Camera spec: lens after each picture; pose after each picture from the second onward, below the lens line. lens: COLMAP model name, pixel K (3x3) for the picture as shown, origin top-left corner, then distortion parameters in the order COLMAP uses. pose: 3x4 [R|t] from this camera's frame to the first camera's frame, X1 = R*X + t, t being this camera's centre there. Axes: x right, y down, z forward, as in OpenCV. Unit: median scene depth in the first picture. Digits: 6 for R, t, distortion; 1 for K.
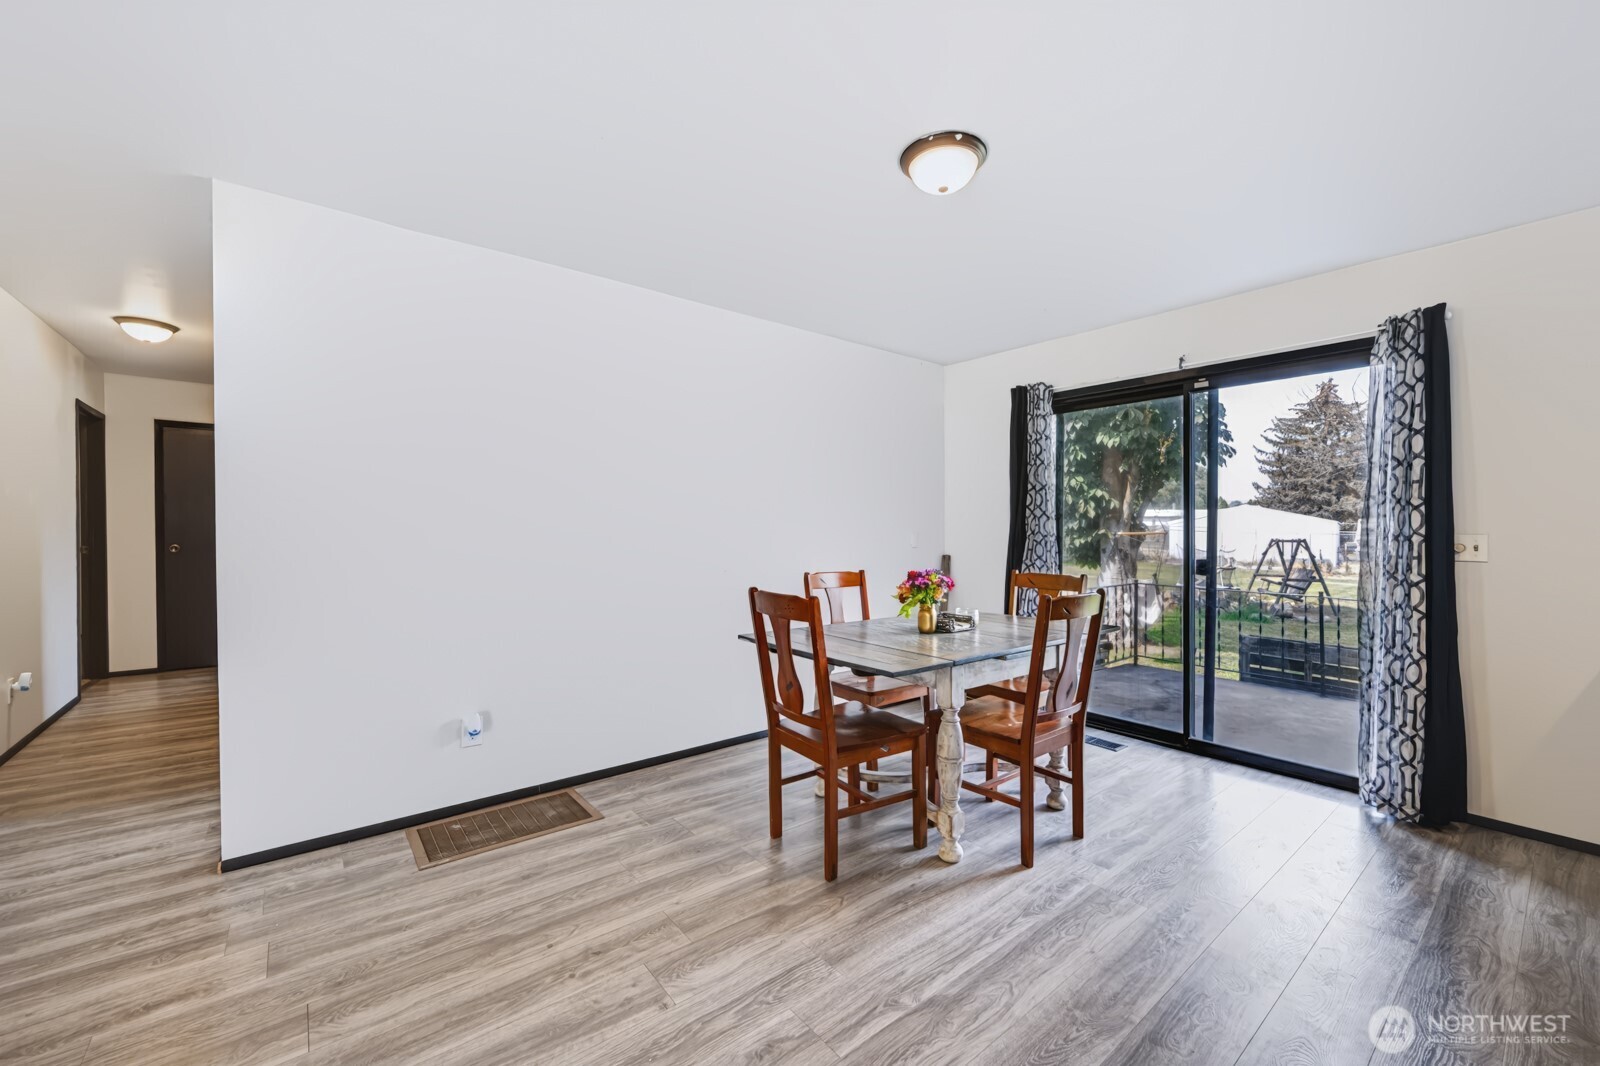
lens RADIAL K [[634.3, 0, 791.7], [0, 634.3, 547.2], [0, 0, 1]] dist [-0.006772, 0.001380]
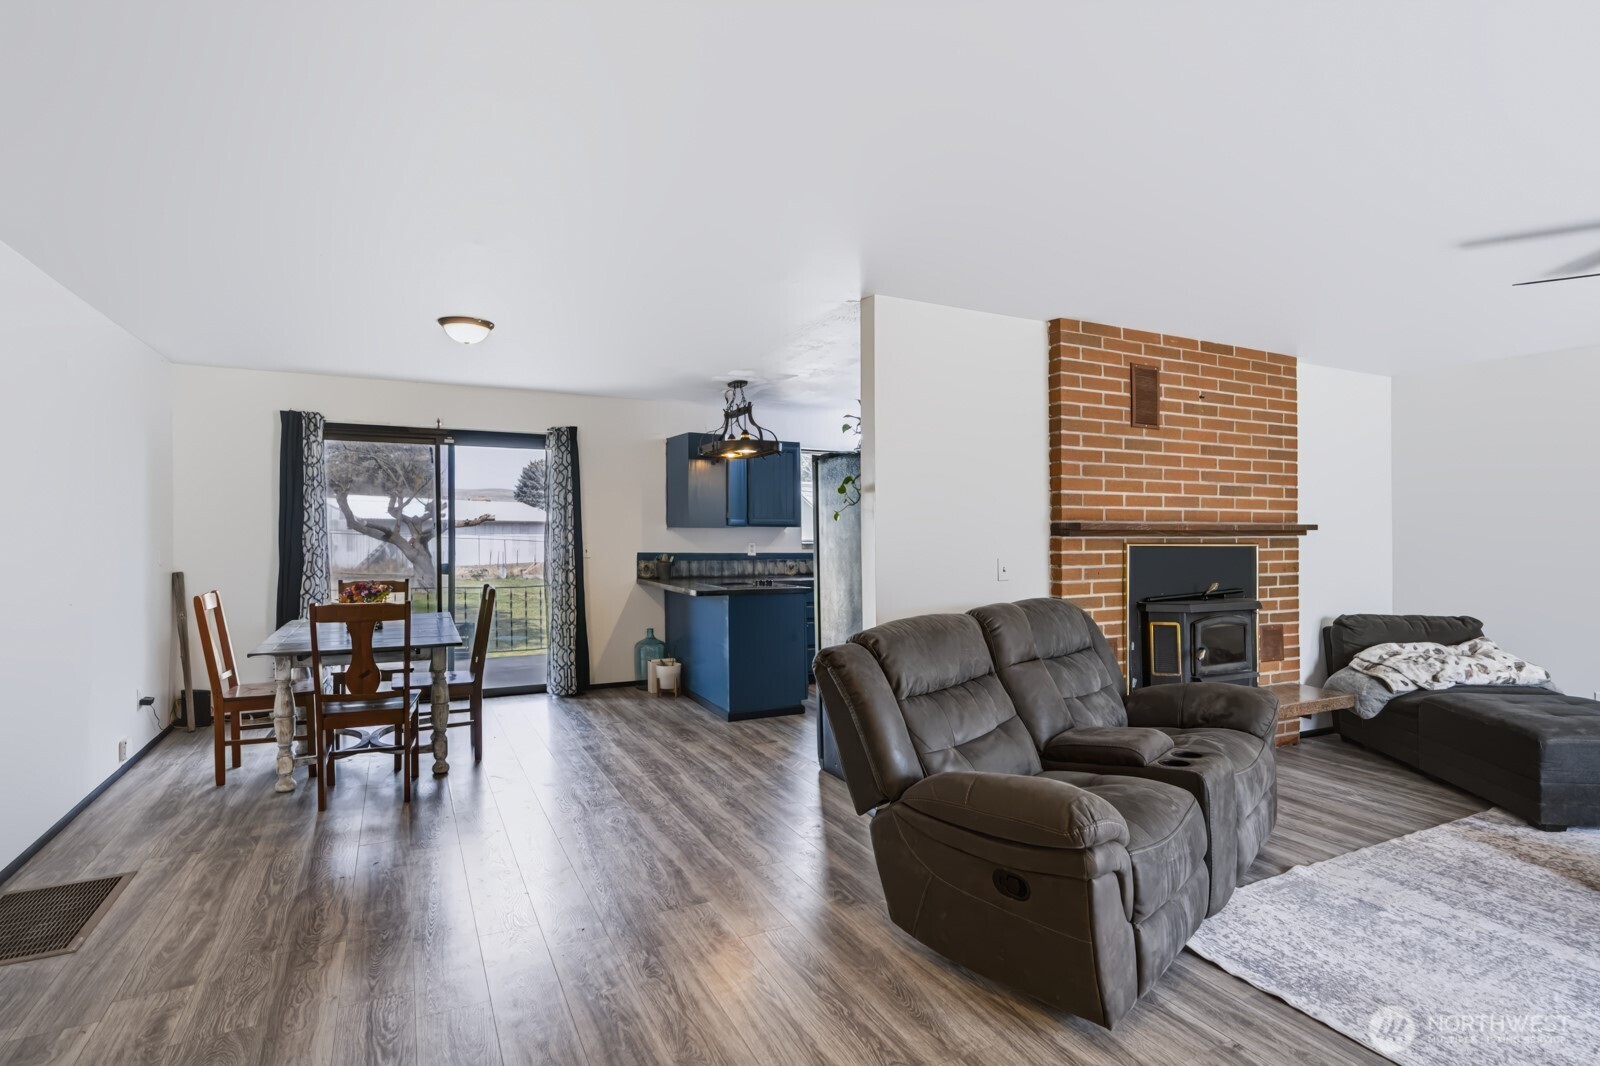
lens RADIAL K [[835.9, 0, 825.8], [0, 835.9, 534.8], [0, 0, 1]] dist [-0.002023, -0.001084]
pose [[0.182271, -0.008888, 0.983208, -1.332419], [0.025102, 0.999675, 0.004384, -0.041240], [-0.982928, 0.023881, 0.182435, -0.219117]]
